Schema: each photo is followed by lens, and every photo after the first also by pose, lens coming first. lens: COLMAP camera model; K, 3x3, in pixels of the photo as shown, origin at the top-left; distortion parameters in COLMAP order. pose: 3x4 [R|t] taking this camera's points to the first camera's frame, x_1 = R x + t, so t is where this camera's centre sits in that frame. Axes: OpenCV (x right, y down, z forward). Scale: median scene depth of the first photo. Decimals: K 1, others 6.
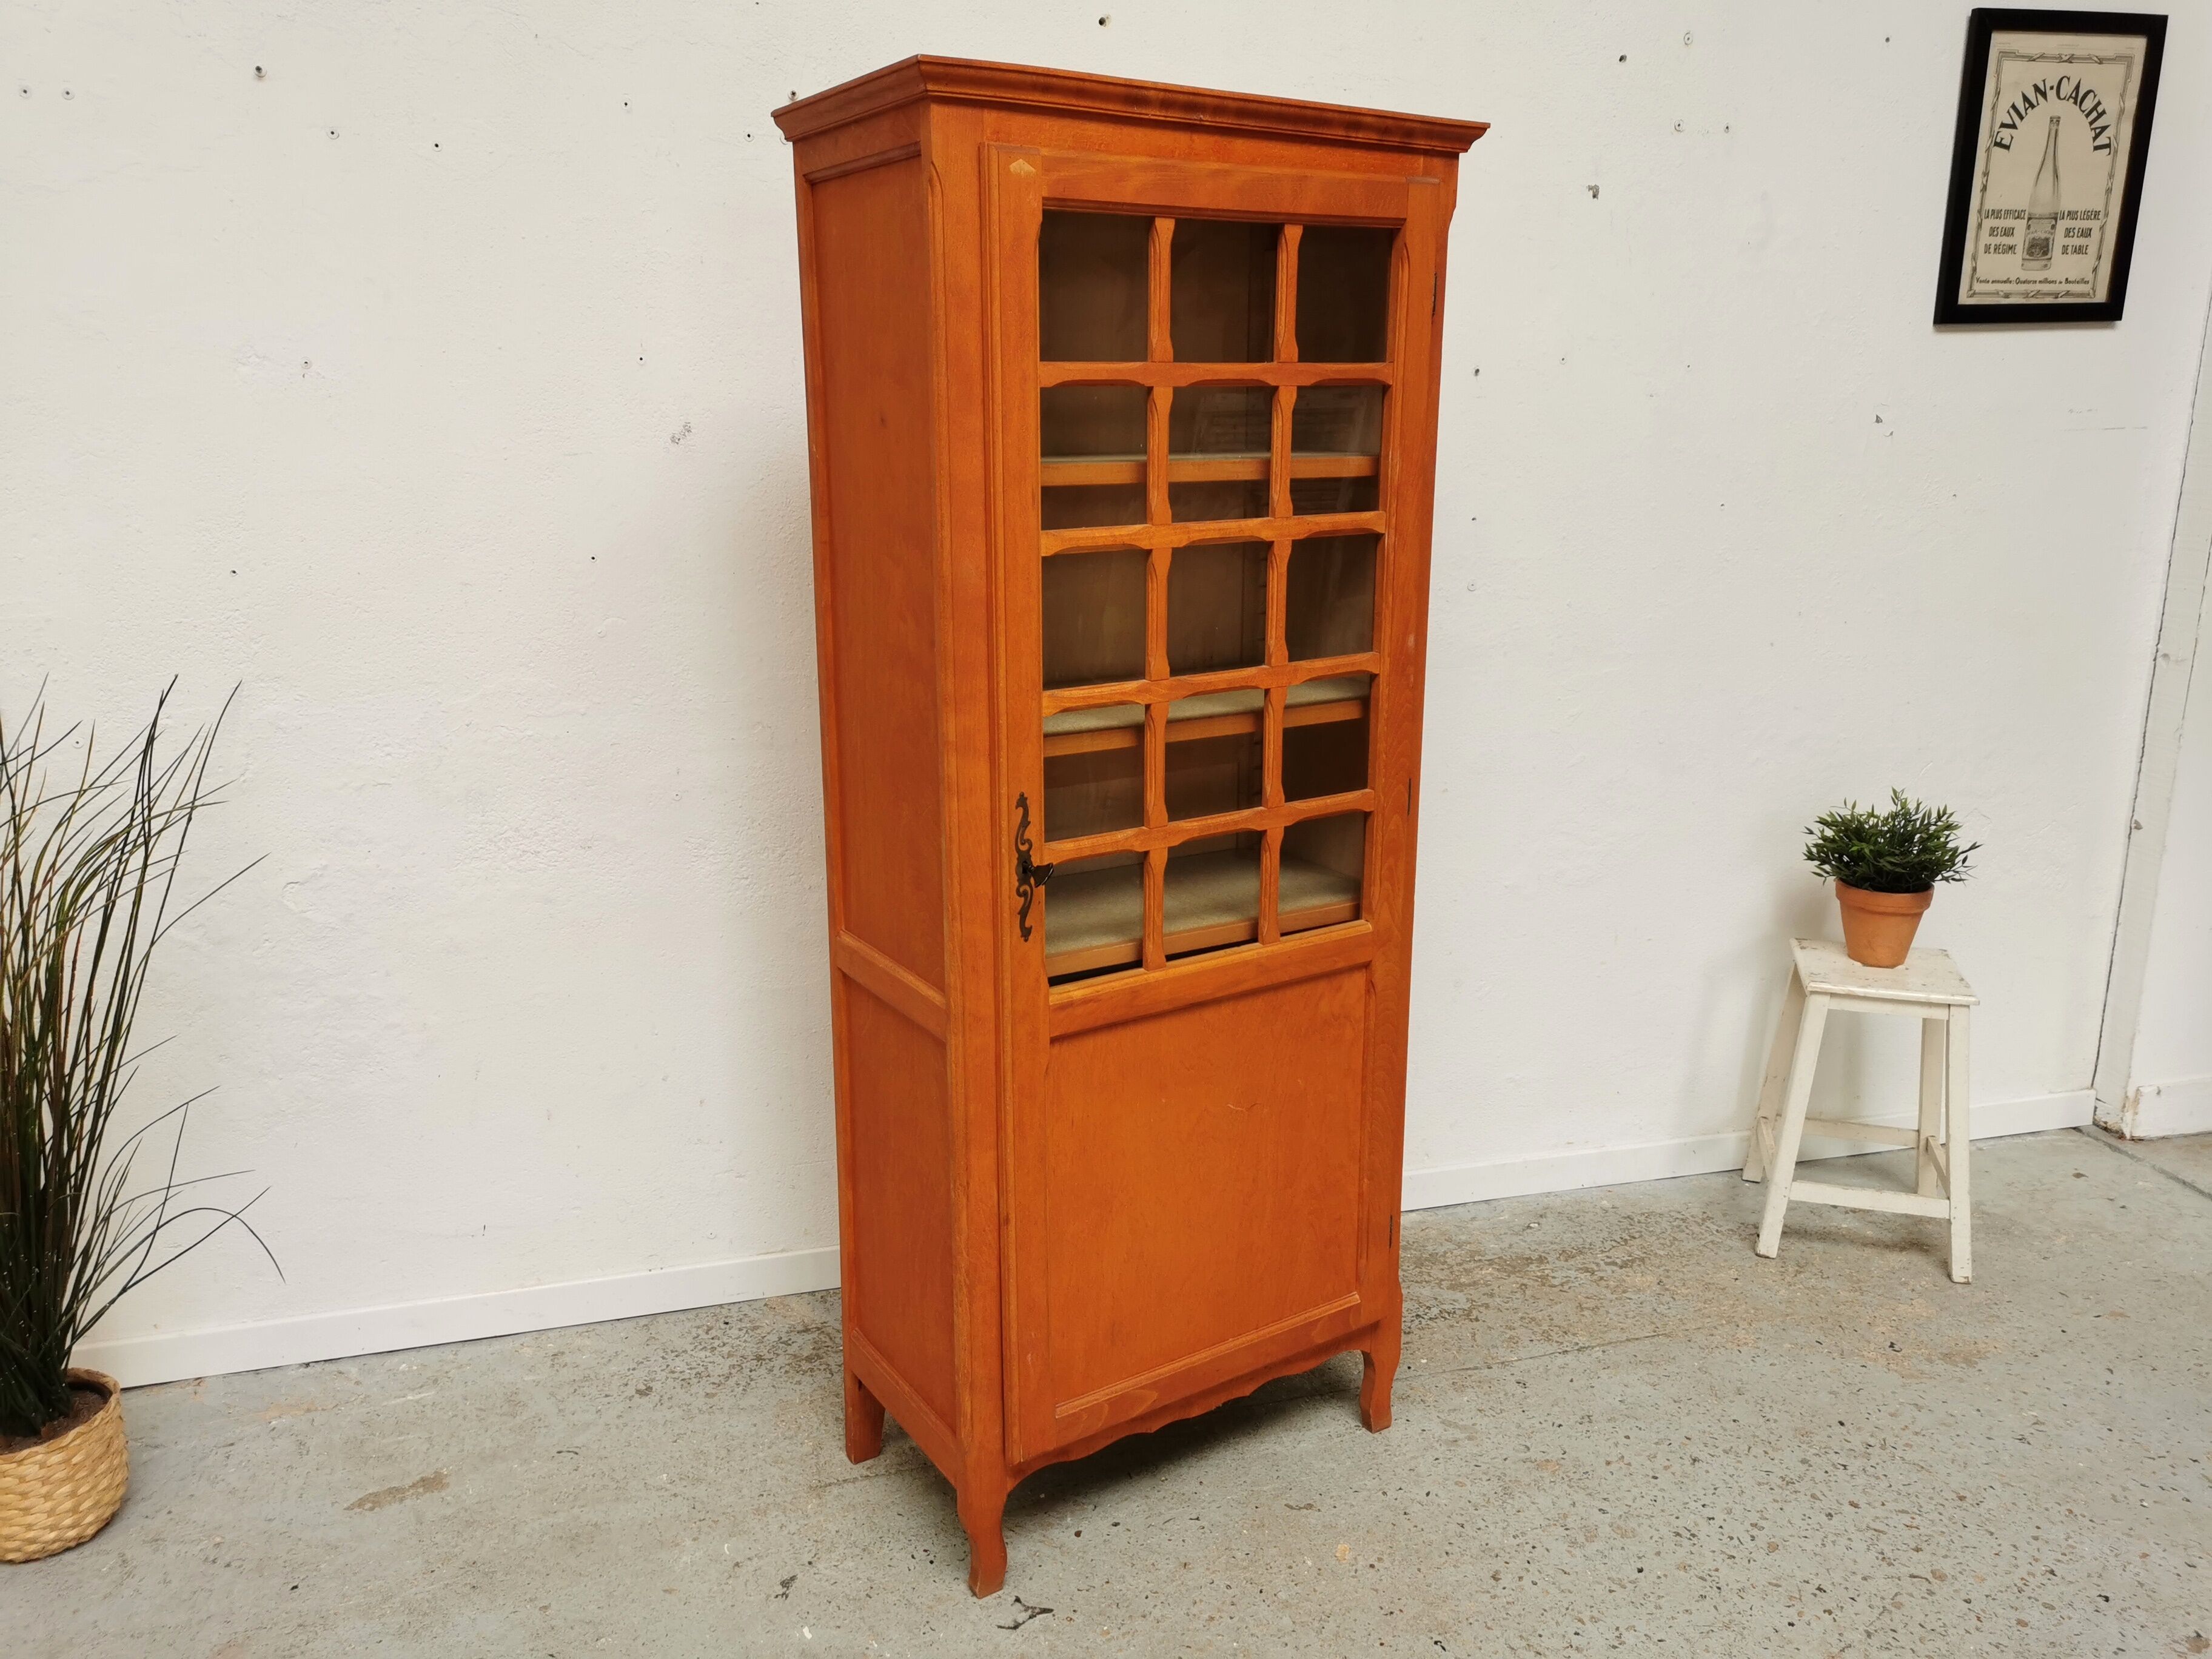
lens RADIAL K [[1727.8, 0, 1102.7], [0, 1727.8, 824.7], [0, 0, 1]] dist [0.053247, -0.050205]
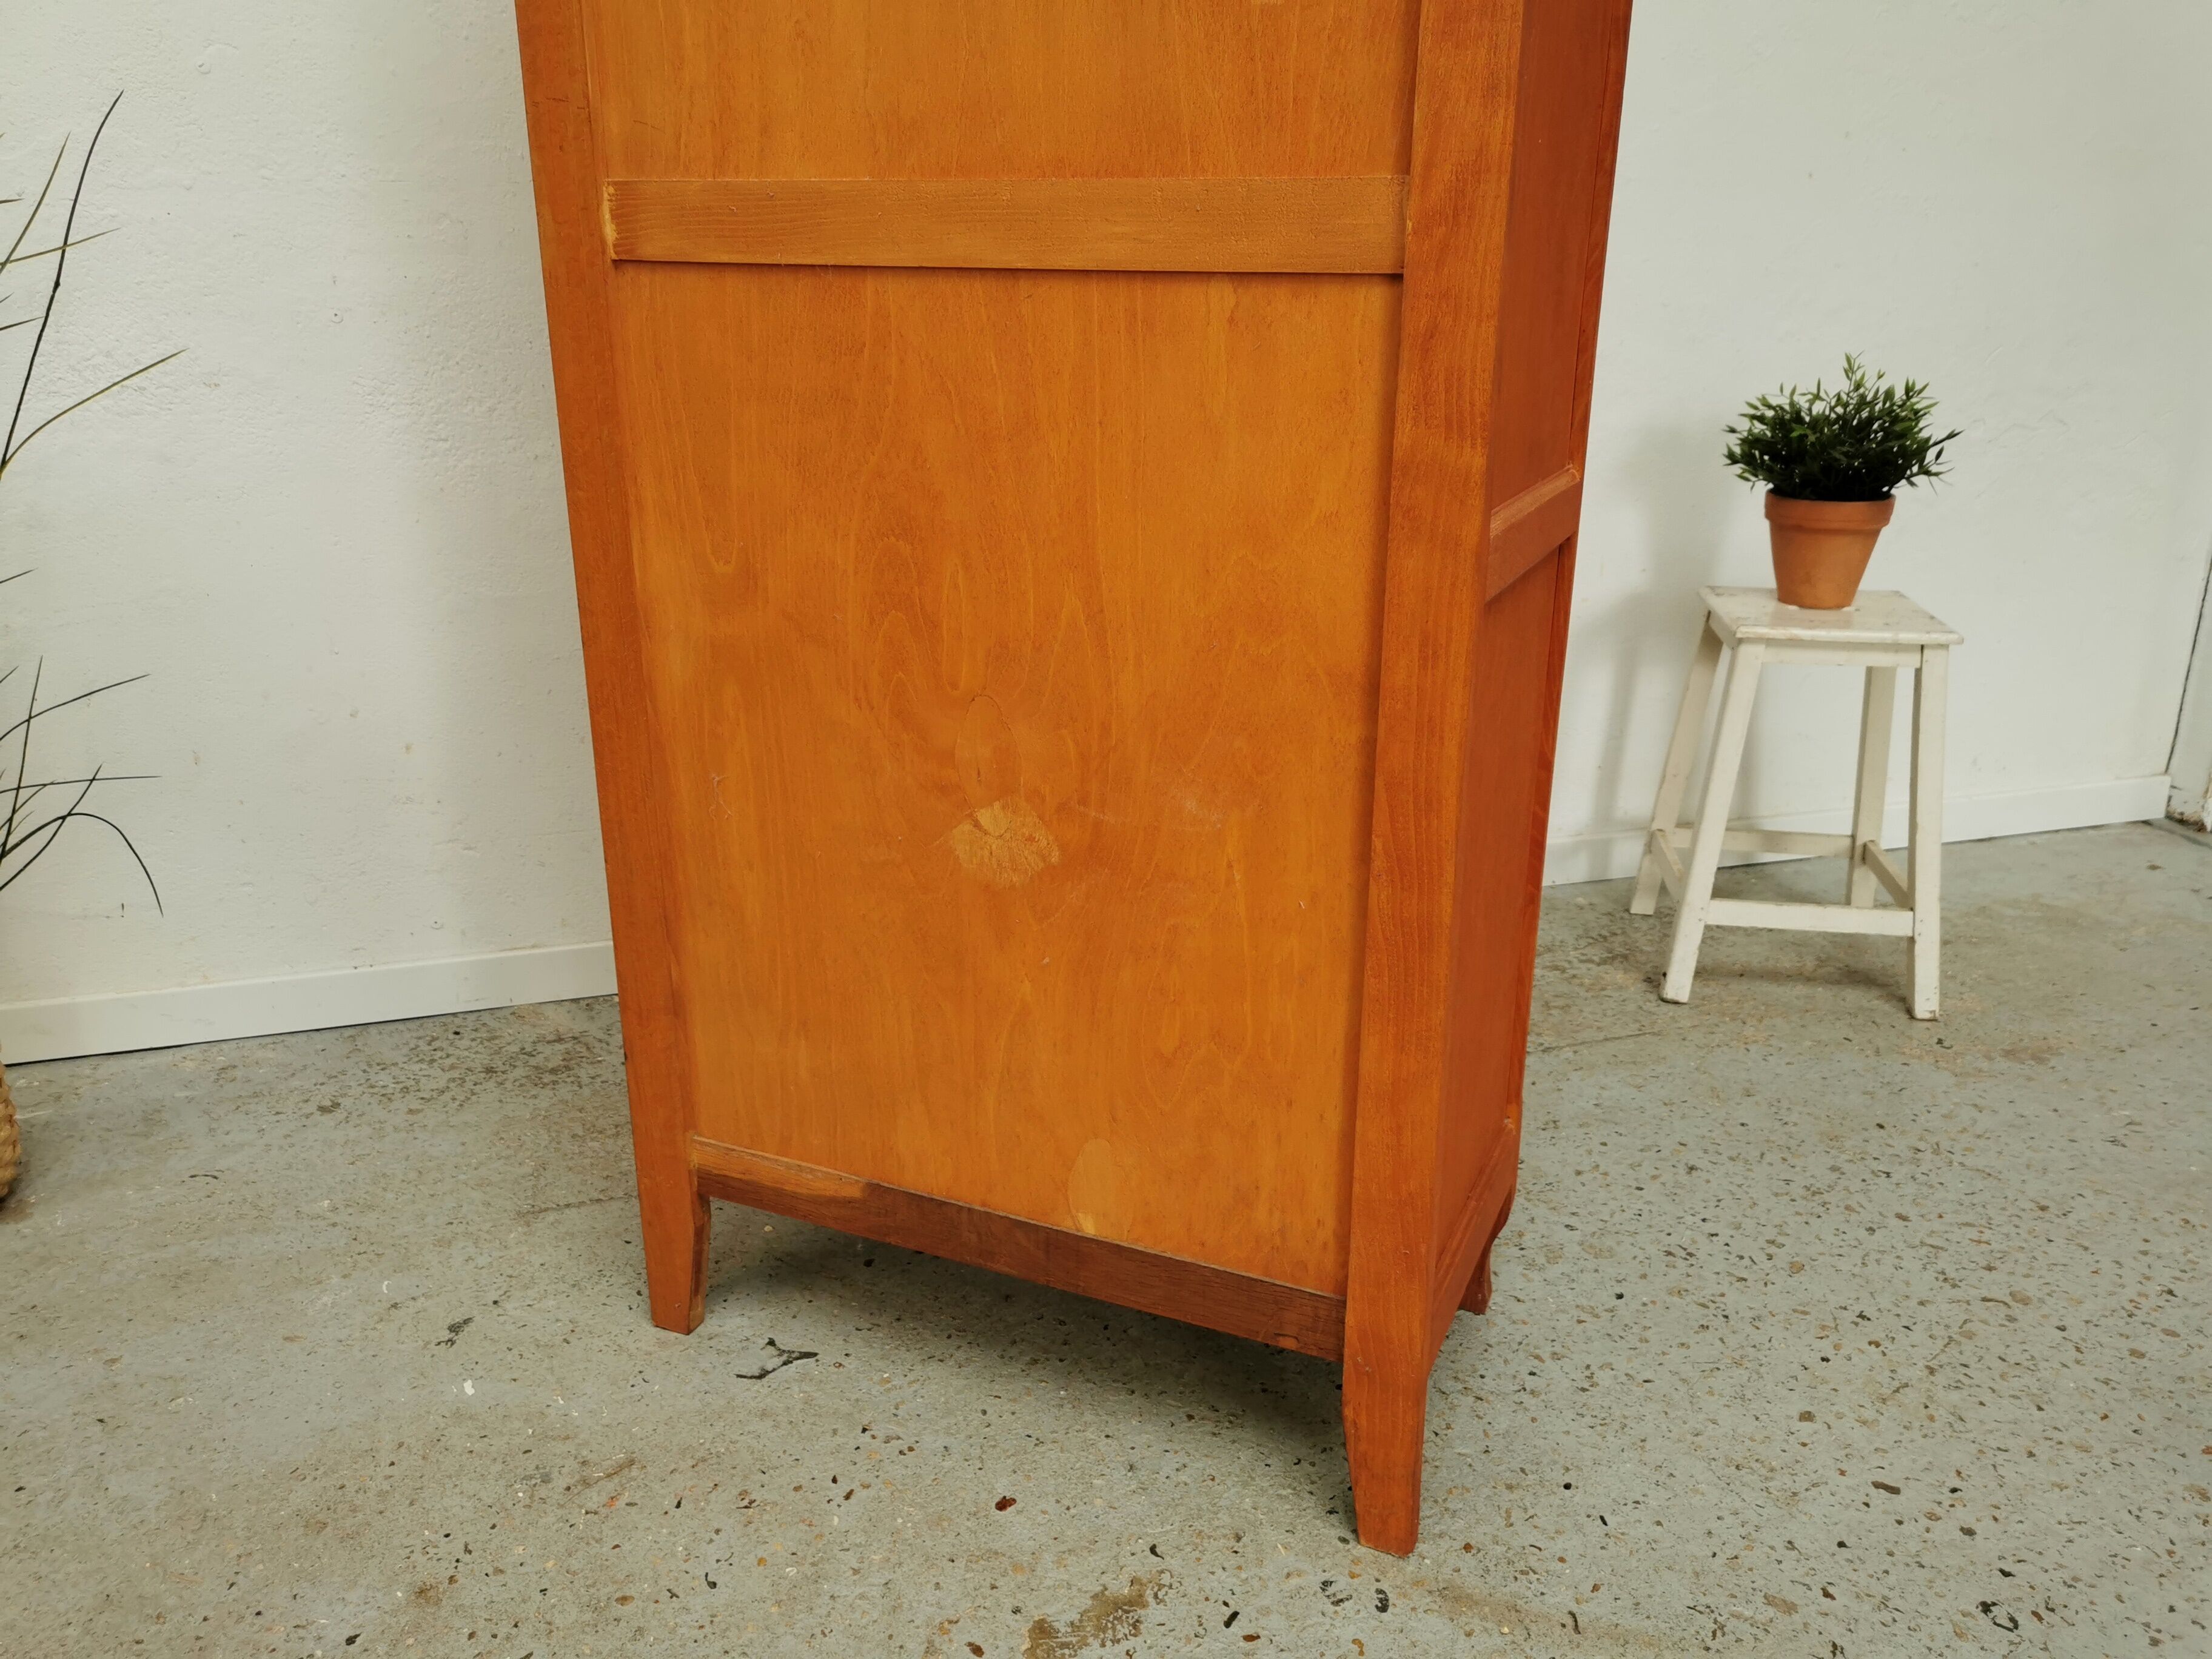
lens RADIAL K [[1727.8, 0, 1105.7], [0, 1727.8, 839.4], [0, 0, 1]] dist [0.053247, -0.050205]
pose [[0.999874, -0.007704, 0.013882, 0.067357], [0.006436, 0.995994, 0.089186, 0.138719], [-0.014513, -0.089086, 0.995918, 0.237022]]
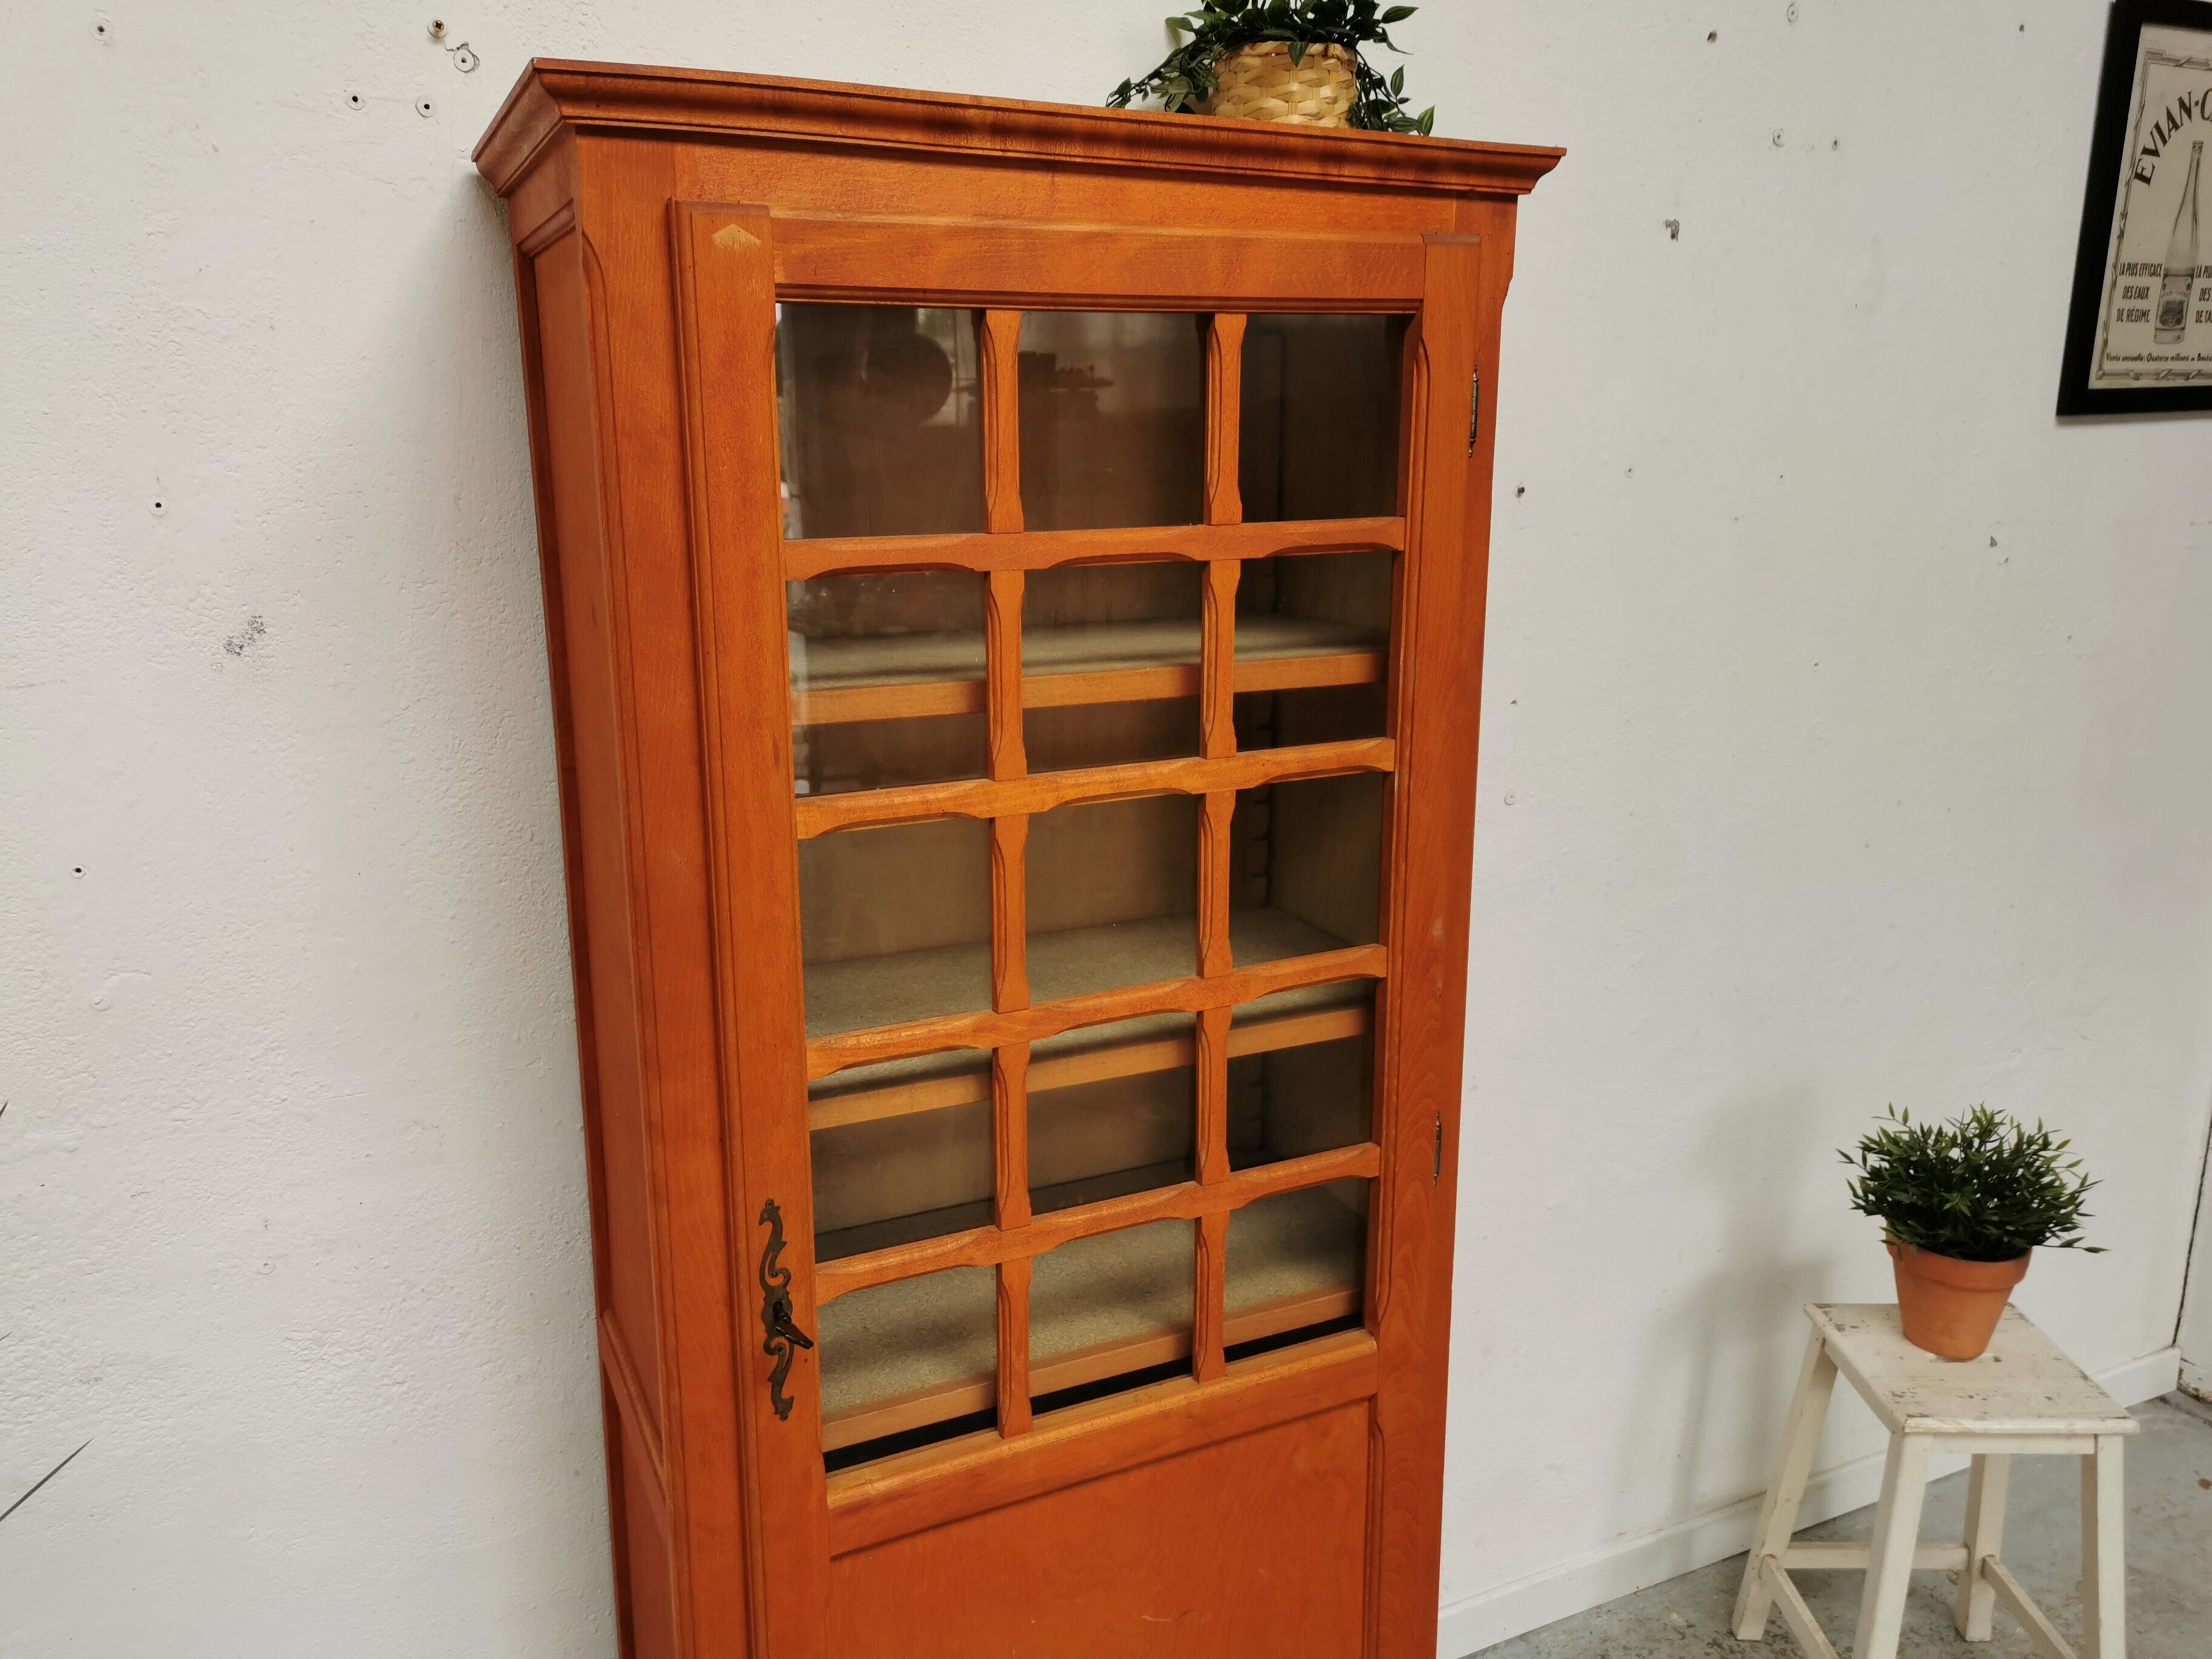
lens RADIAL K [[1727.8, 0, 1103.8], [0, 1727.8, 820.2], [0, 0, 1]] dist [0.053247, -0.050205]
pose [[0.982502, -0.041785, 0.181507, -0.075150], [0.043693, 0.999024, -0.006519, -0.143596], [-0.181057, 0.014336, 0.983368, 0.389120]]
